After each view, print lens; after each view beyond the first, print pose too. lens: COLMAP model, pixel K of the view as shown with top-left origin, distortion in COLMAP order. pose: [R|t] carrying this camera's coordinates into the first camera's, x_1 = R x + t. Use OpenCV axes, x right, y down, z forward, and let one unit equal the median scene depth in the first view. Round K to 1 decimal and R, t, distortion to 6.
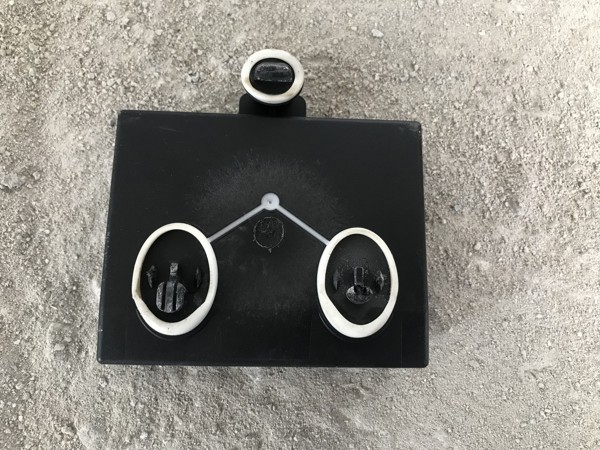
lens RADIAL K [[490.6, 0, 287.7], [0, 490.6, 220.8], [0, 0, 1]] dist [-0.017896, 0.004666]
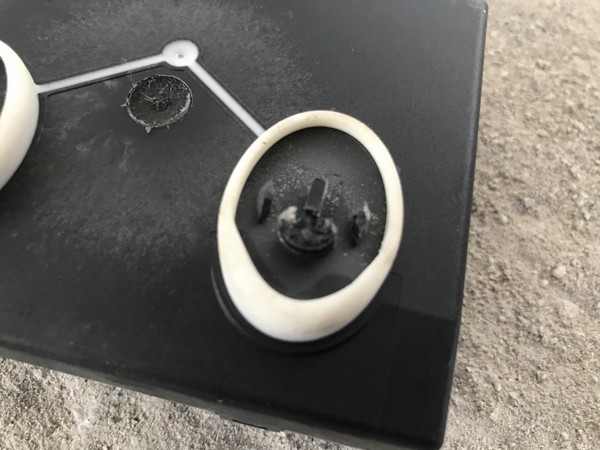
lens RADIAL K [[490.6, 0, 296.1], [0, 490.6, 225.9], [0, 0, 1]] dist [-0.017896, 0.004666]
pose [[0.978912, 0.192056, -0.069608, 0.125960], [-0.202680, 0.955697, -0.213456, 0.179913], [0.025529, 0.223063, 0.974470, 0.444770]]
